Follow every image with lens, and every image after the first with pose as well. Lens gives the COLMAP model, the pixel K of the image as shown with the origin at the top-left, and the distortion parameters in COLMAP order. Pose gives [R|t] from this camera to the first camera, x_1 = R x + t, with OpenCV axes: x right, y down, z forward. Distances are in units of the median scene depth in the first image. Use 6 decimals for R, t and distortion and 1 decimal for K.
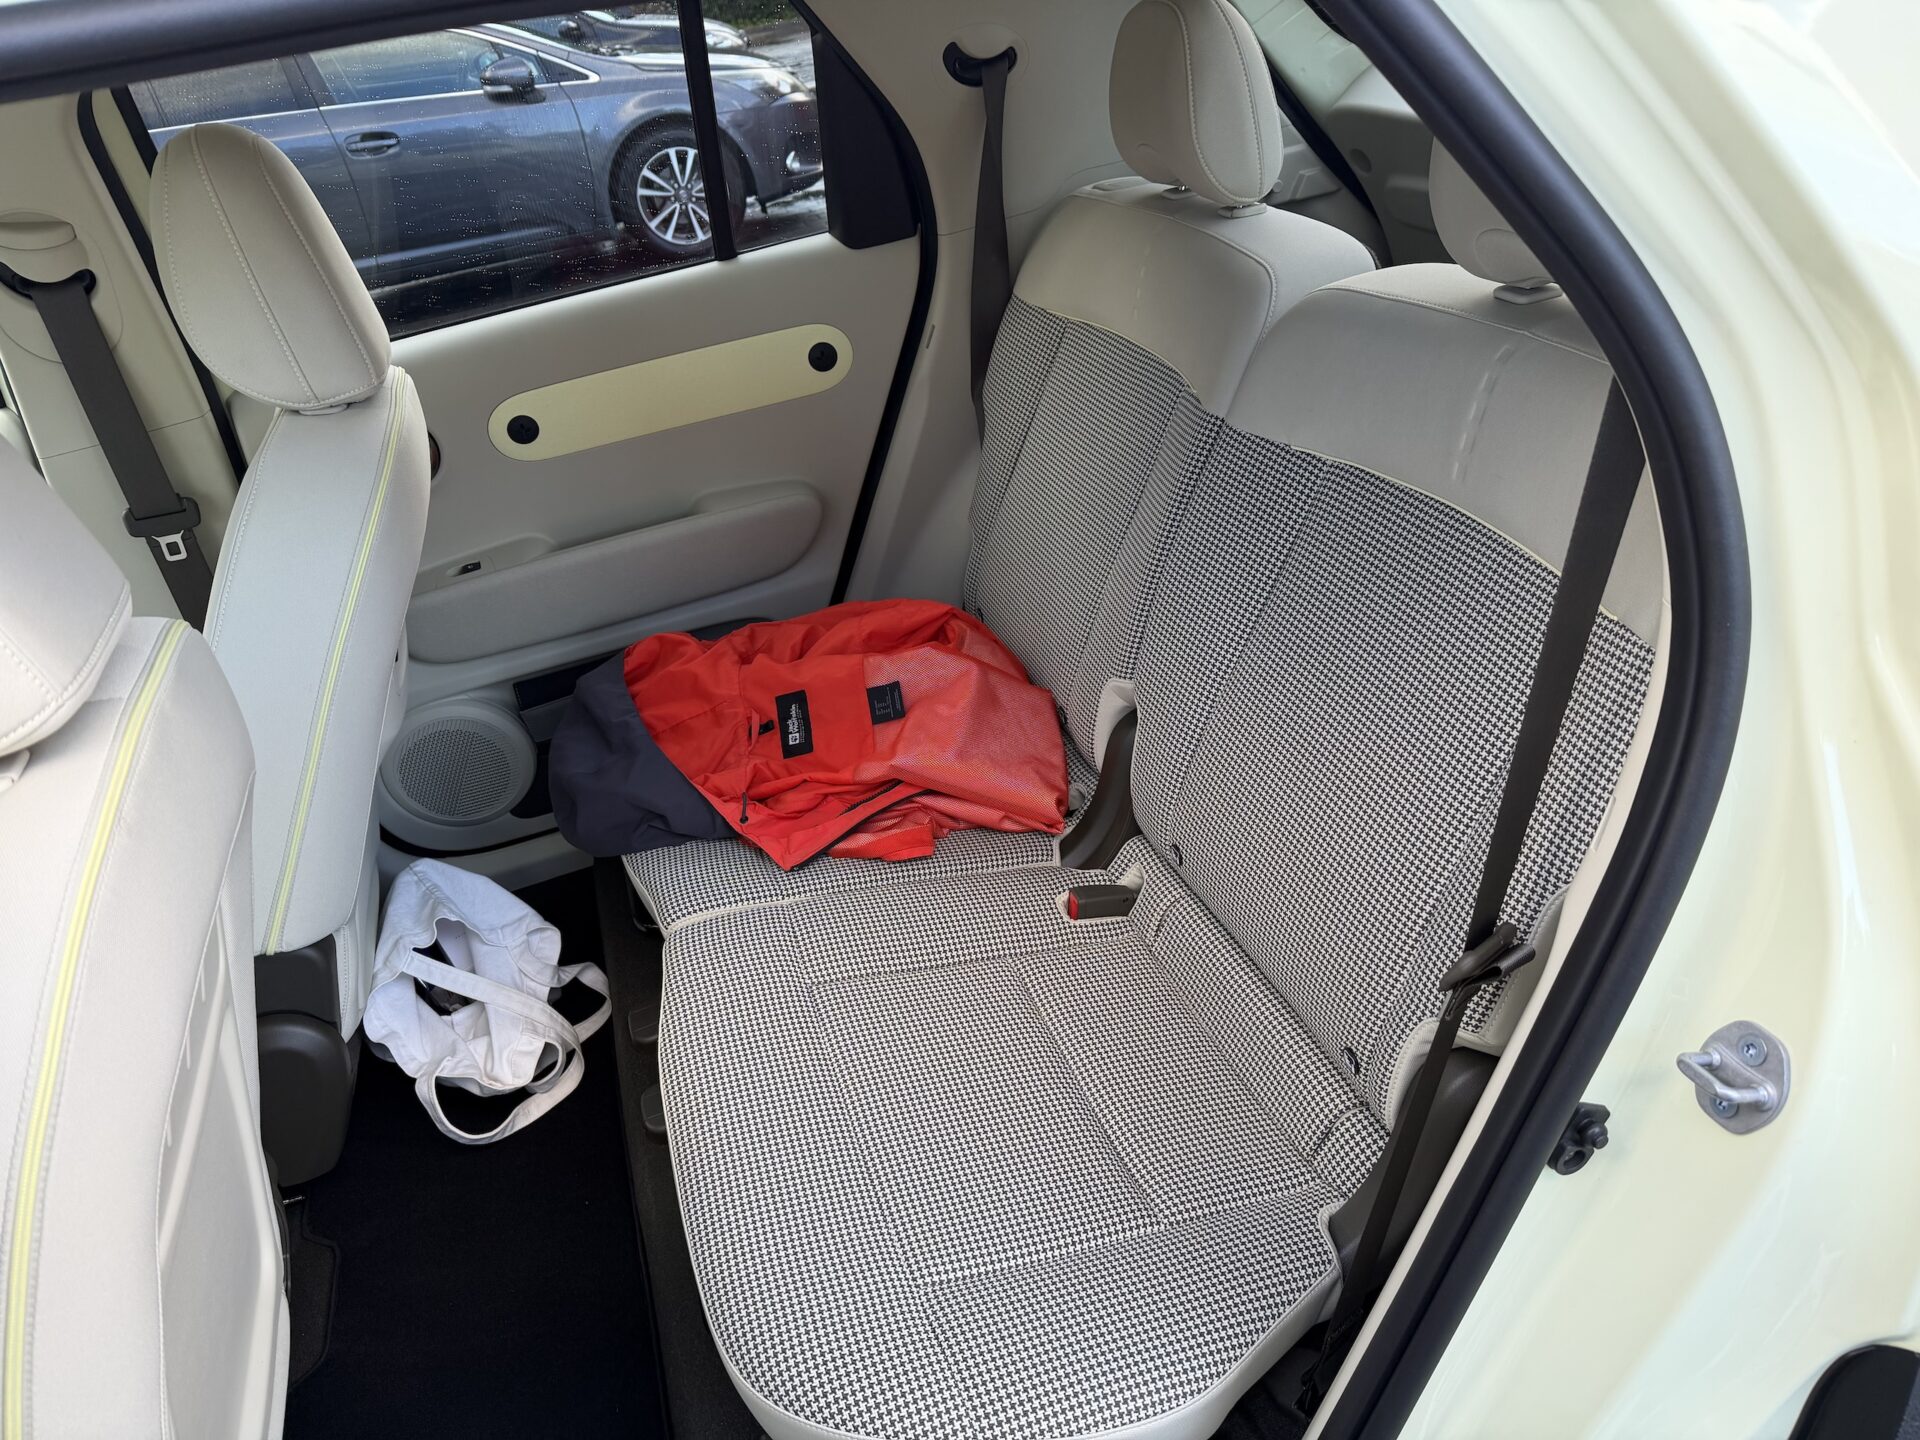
lens RADIAL K [[1376.9, 0, 963.4], [0, 1376.9, 728.3], [0, 0, 1]] dist [0.093455, -0.145744]
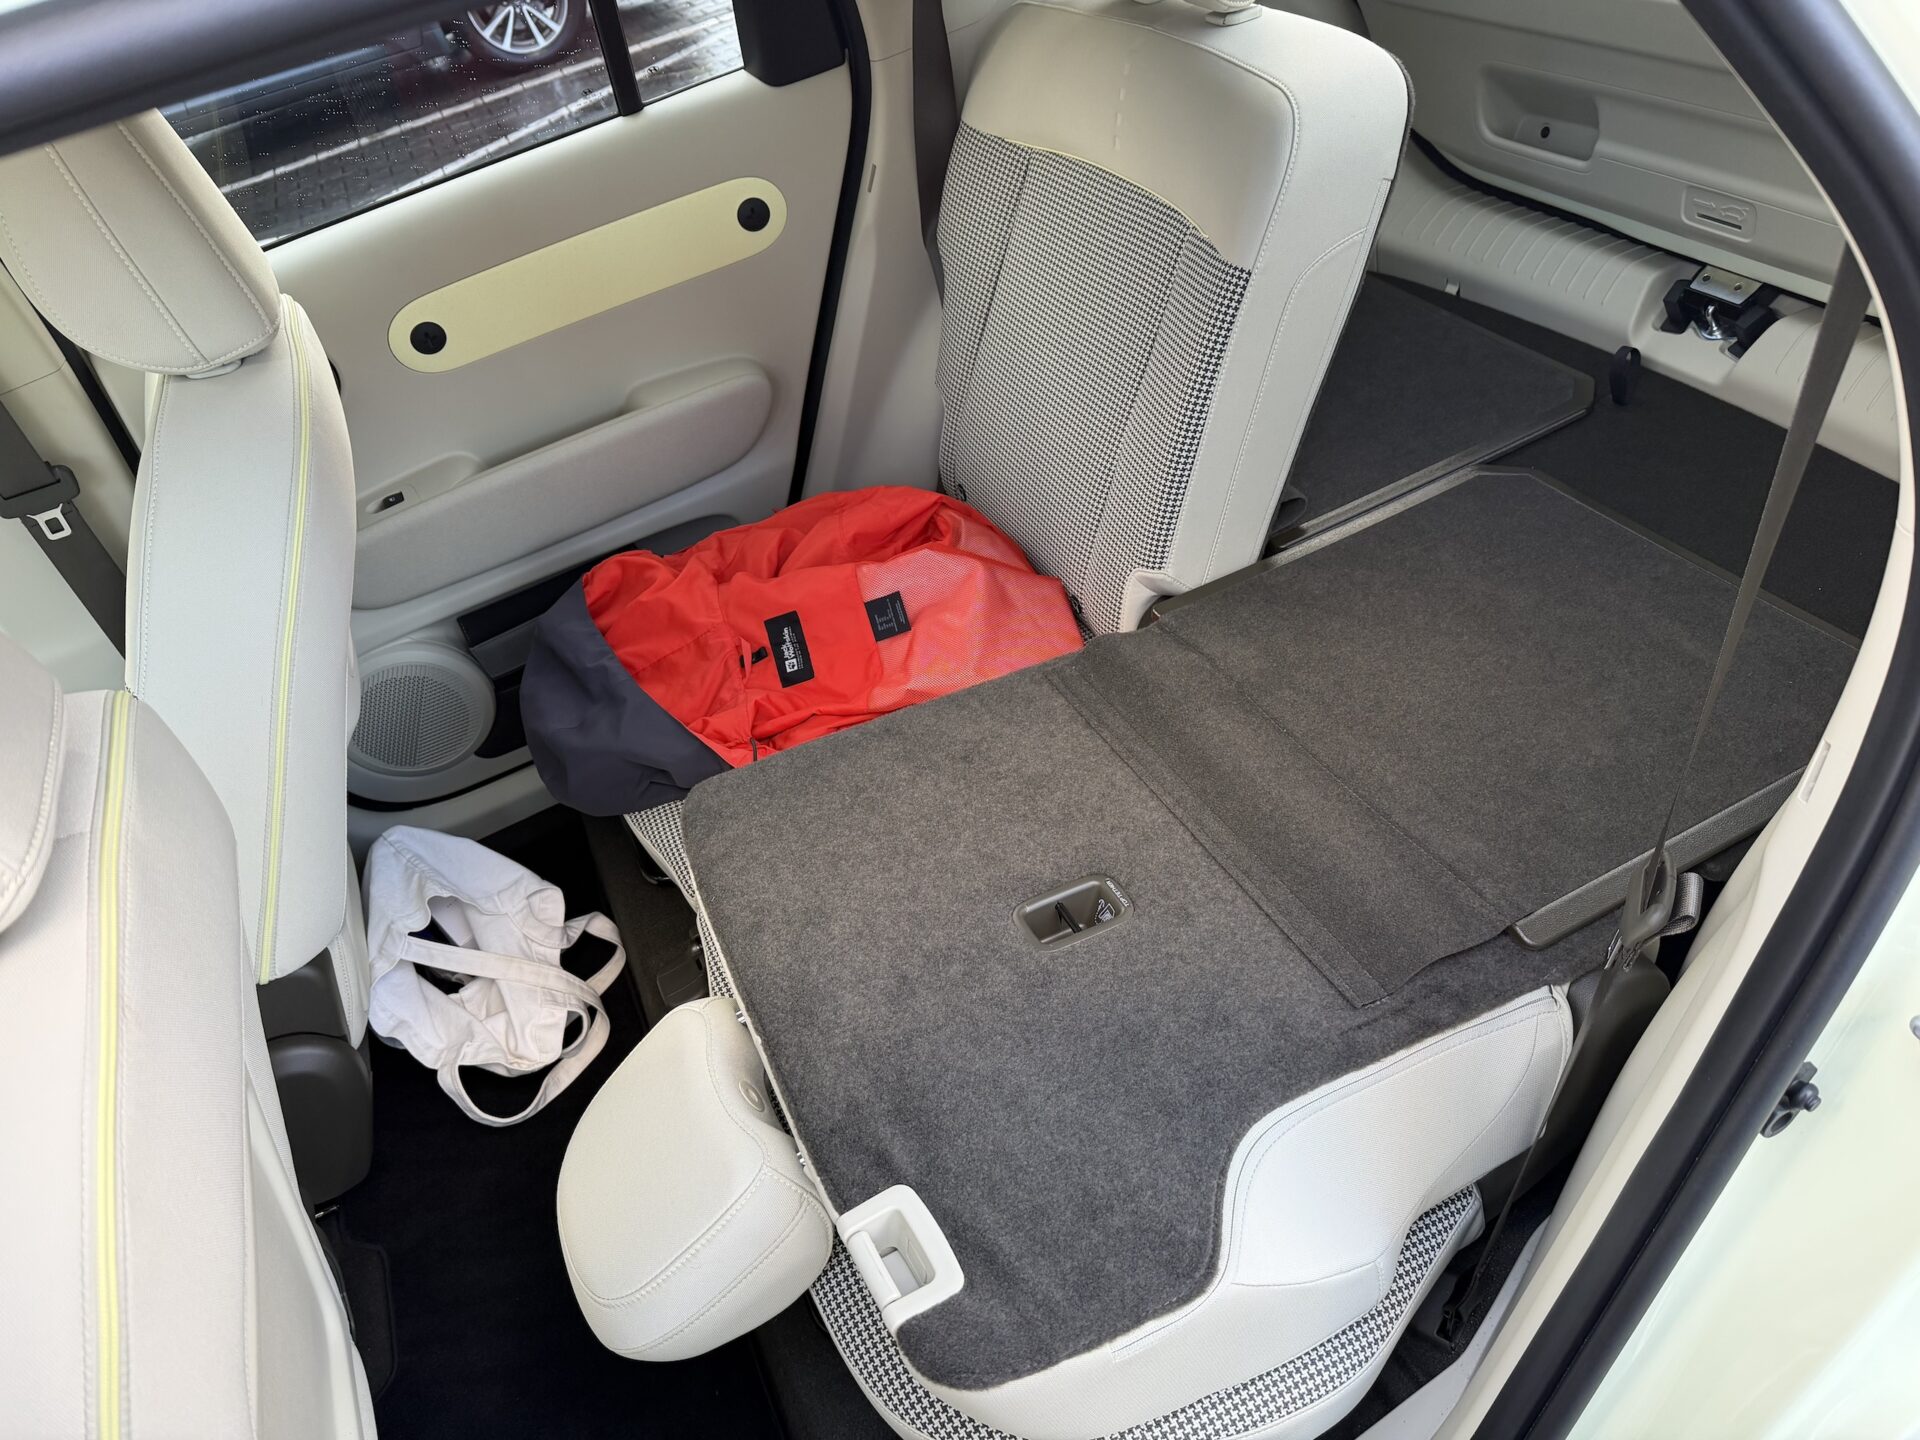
lens RADIAL K [[1375.7, 0, 960.0], [0, 1375.7, 720.0], [0, 0, 1]] dist [0.074861, -0.104274]
pose [[0.991756, -0.116823, 0.052653, -0.063339], [0.108107, 0.983411, 0.145654, -0.076787], [-0.068795, -0.138761, 0.987934, 0.081551]]
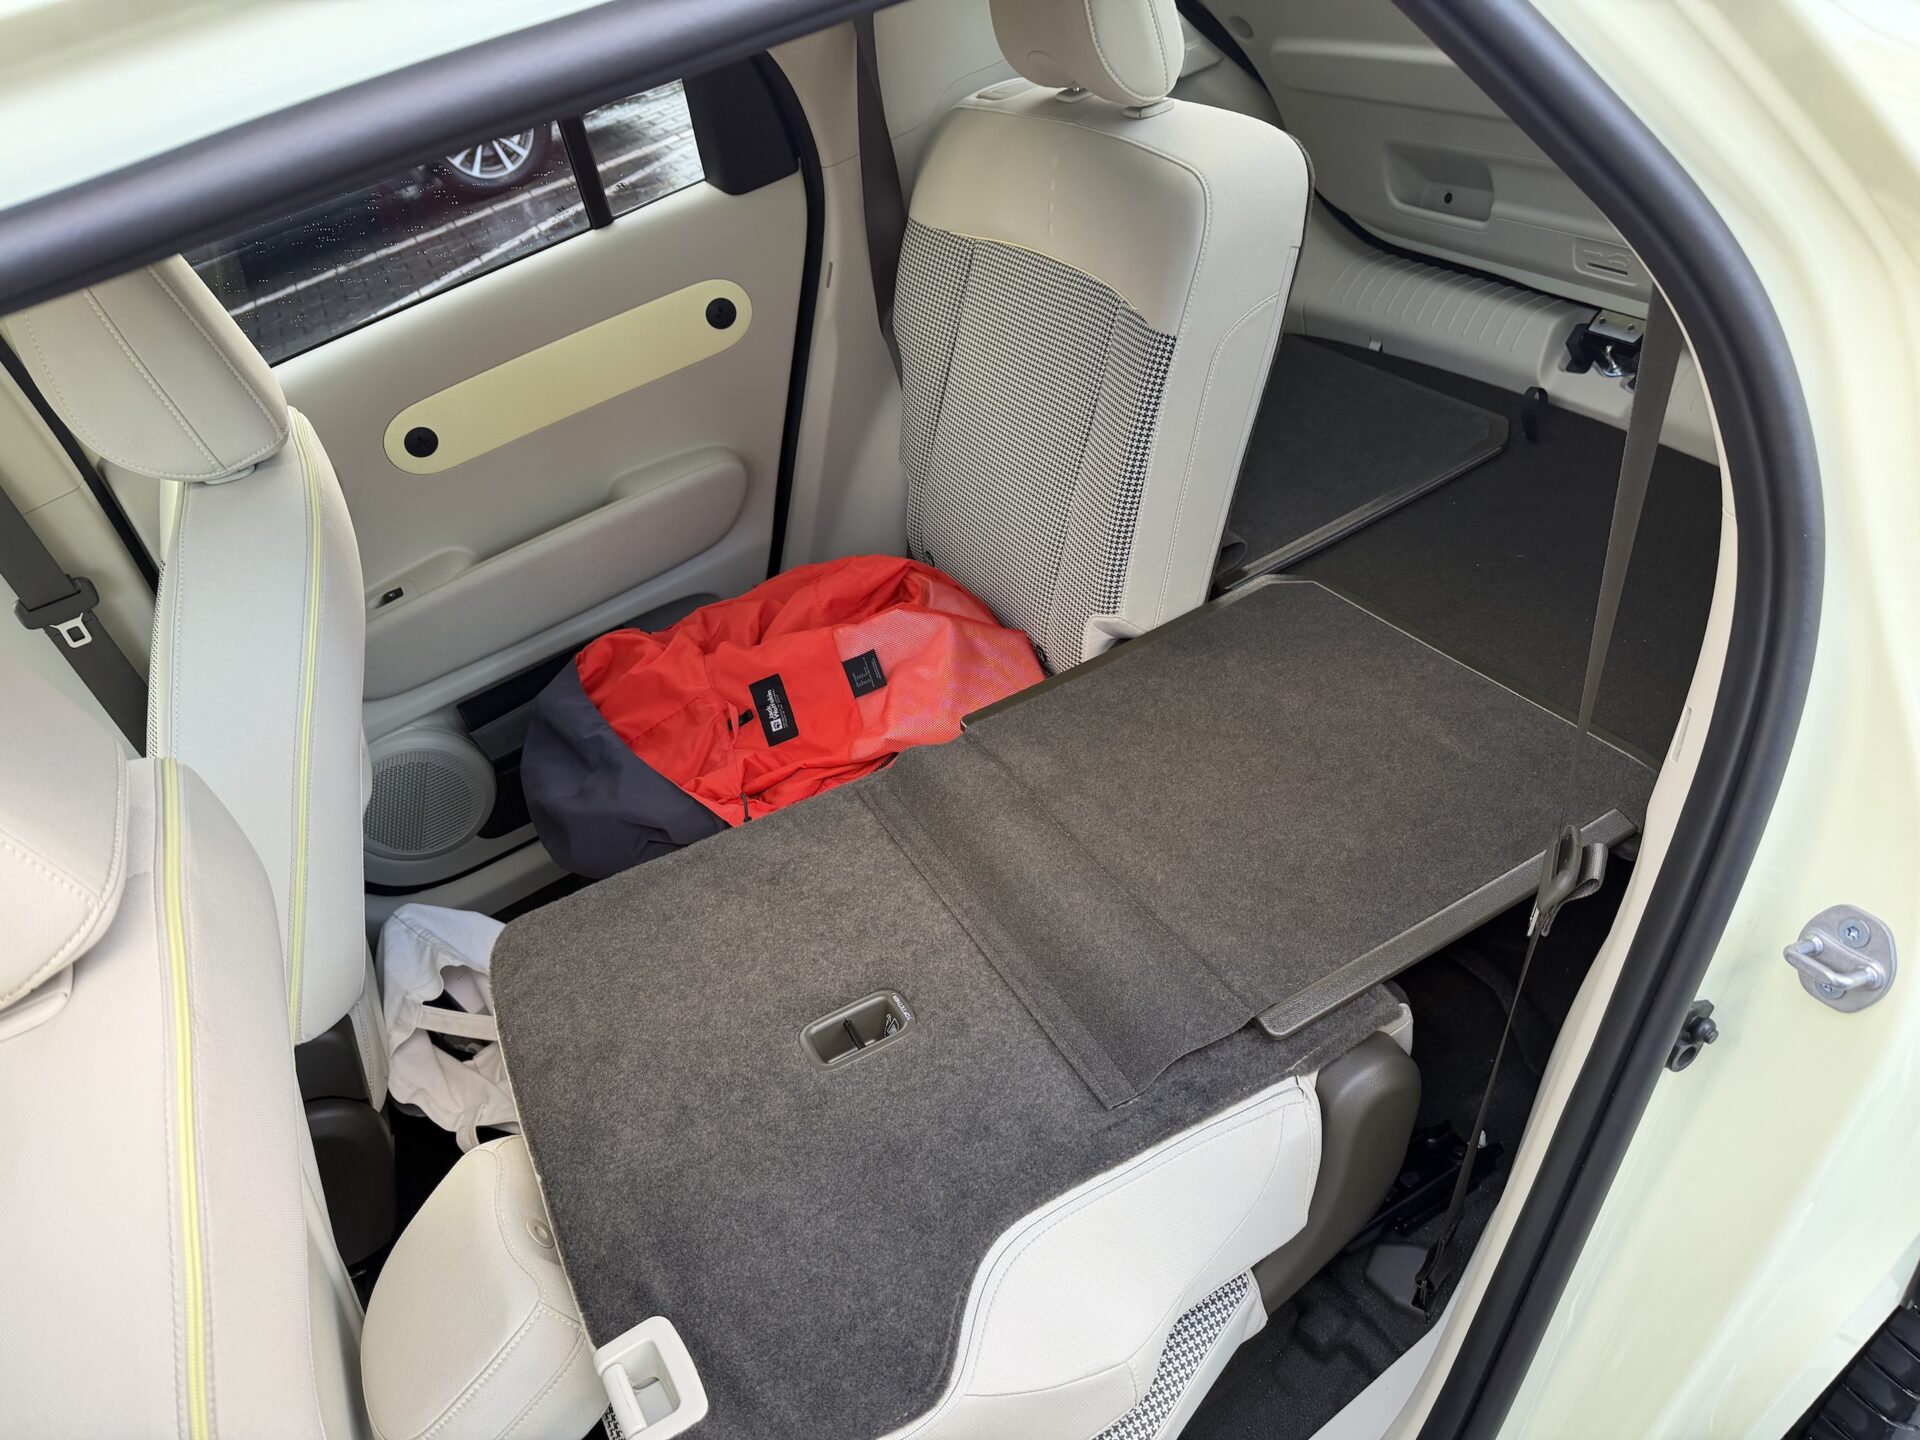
lens RADIAL K [[1376.9, 0, 963.4], [0, 1376.9, 728.3], [0, 0, 1]] dist [0.093455, -0.145744]
pose [[0.982962, -0.170407, 0.068897, -0.059864], [0.163878, 0.982241, 0.091366, -0.056687], [-0.083242, -0.078519, 0.993431, 0.020882]]
